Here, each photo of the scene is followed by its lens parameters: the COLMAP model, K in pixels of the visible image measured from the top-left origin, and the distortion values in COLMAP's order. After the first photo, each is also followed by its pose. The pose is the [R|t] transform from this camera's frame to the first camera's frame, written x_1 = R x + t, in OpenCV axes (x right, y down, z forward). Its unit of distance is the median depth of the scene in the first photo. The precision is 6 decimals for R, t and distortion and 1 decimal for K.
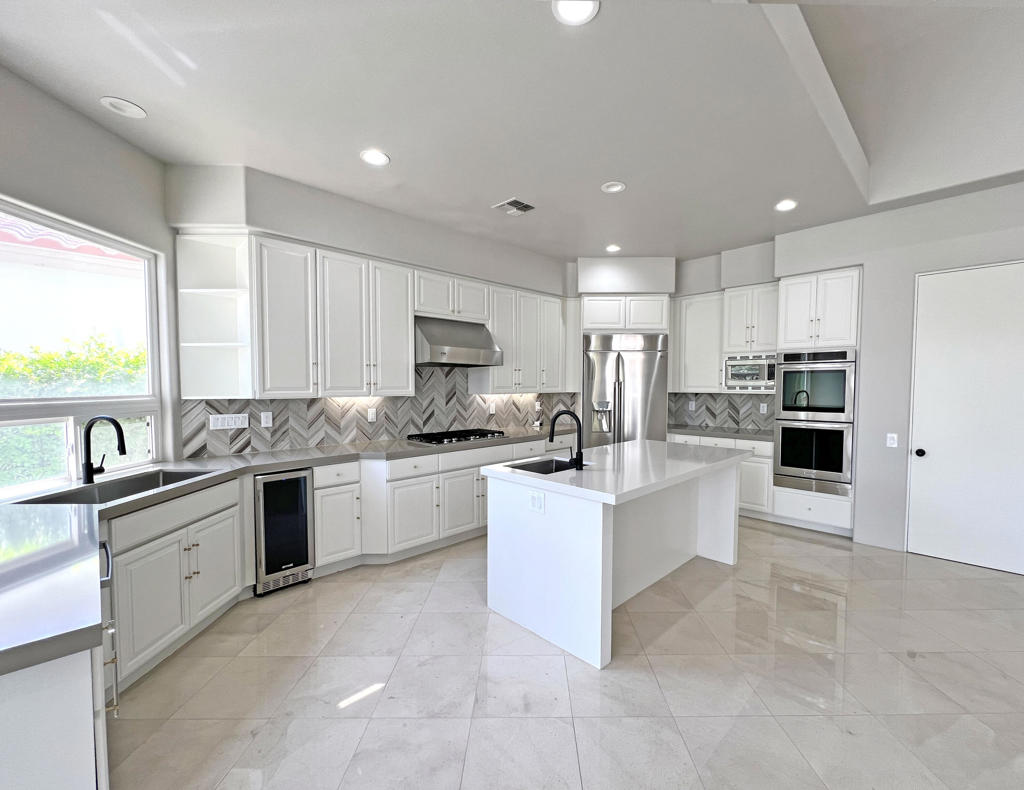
lens RADIAL K [[440.2, 0, 516.0], [0, 440.2, 405.2], [0, 0, 1]] dist [-0.000833, -0.000059]
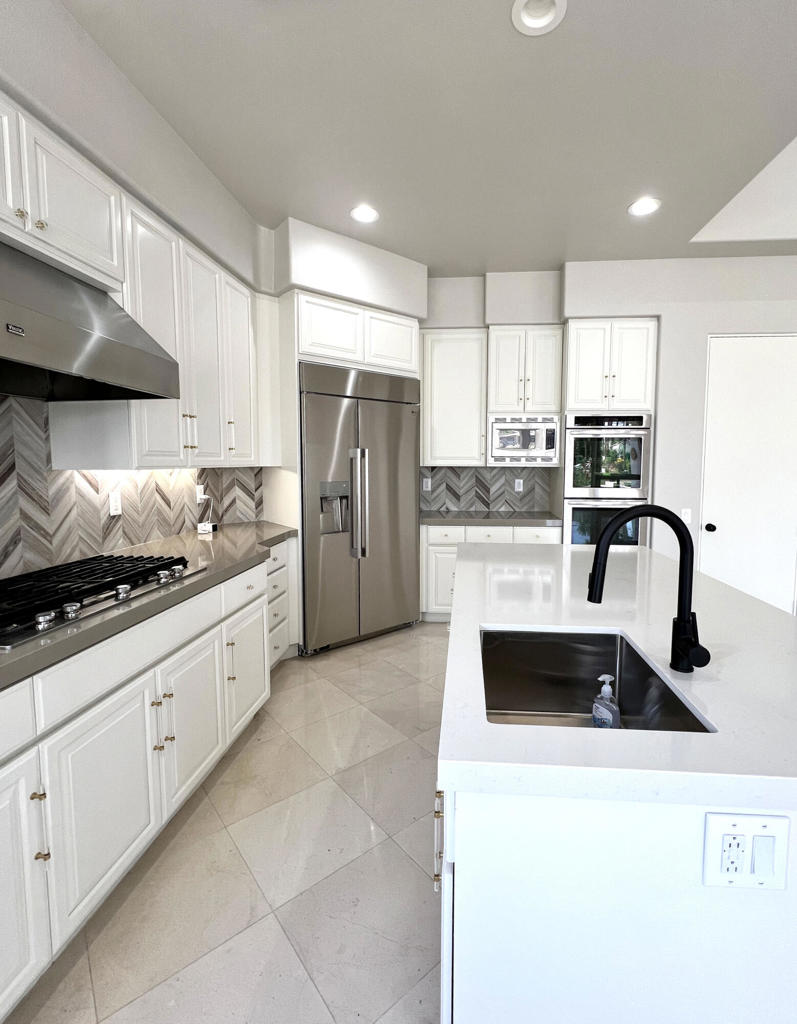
lens RADIAL K [[479.1, 0, 440.8], [0, 479.1, 499.9], [0, 0, 1]] dist [0.000279, 0.000107]
pose [[0.736389, -0.049083, 0.674775, -0.152681], [0.026741, 0.998697, 0.043461, -0.008674], [-0.676029, -0.013960, 0.736742, 0.490516]]
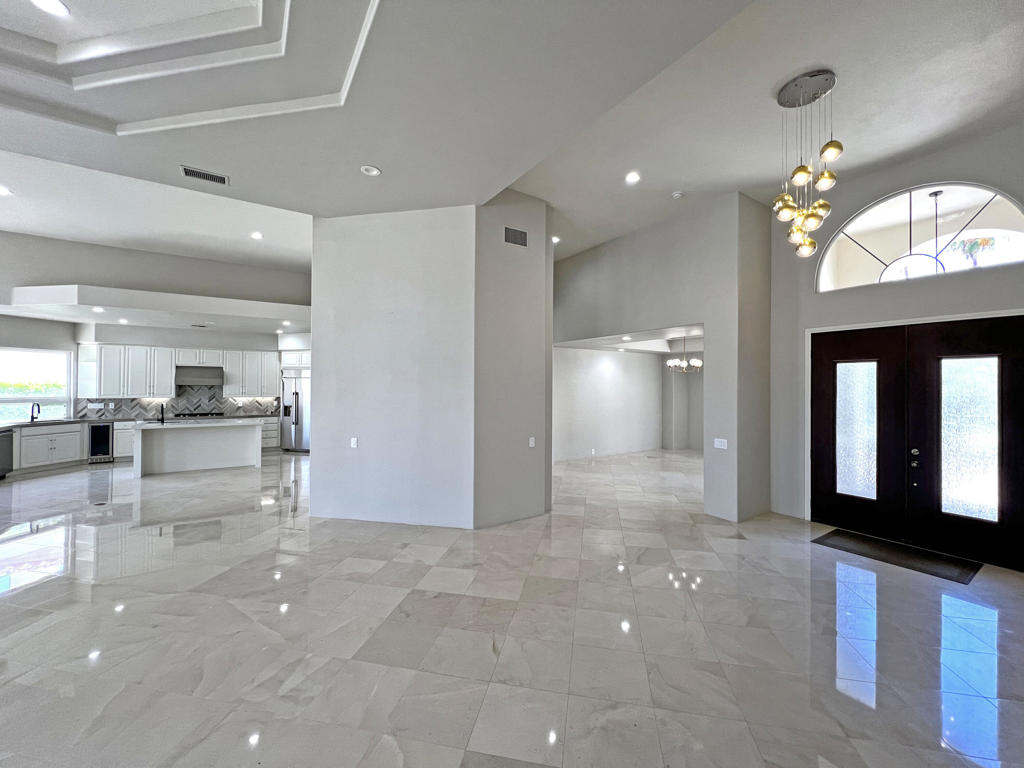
lens RADIAL K [[405.2, 0, 512.0], [0, 405.2, 384.0], [0, 0, 1]] dist [-0.001056, -0.000167]
pose [[0.981290, 0.010669, -0.192240, 1.853971], [-0.019574, 0.998818, -0.044482, -0.031128], [0.191539, 0.047412, 0.980339, -0.797118]]
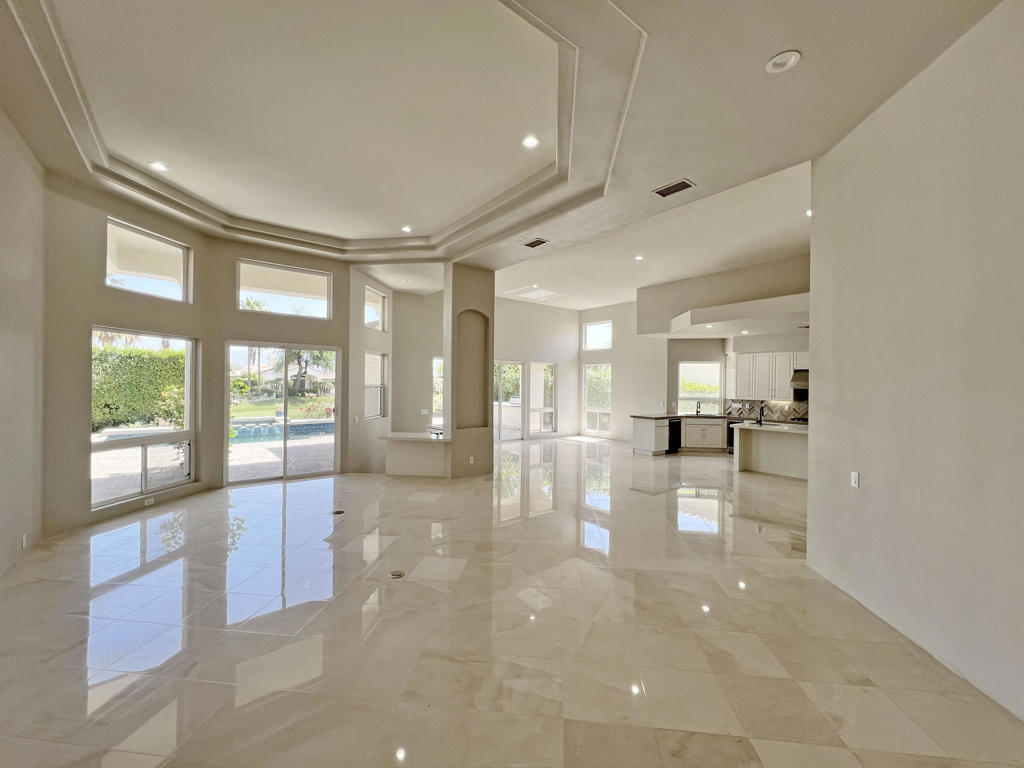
lens RADIAL K [[409.4, 0, 511.9], [0, 409.4, 381.5], [0, 0, 1]] dist [0.000022, 0.000011]
pose [[-0.101947, -0.000058, -0.994790, 1.994605], [-0.055015, 0.998470, 0.005580, -0.053578], [0.993267, 0.055297, -0.101795, -0.324951]]
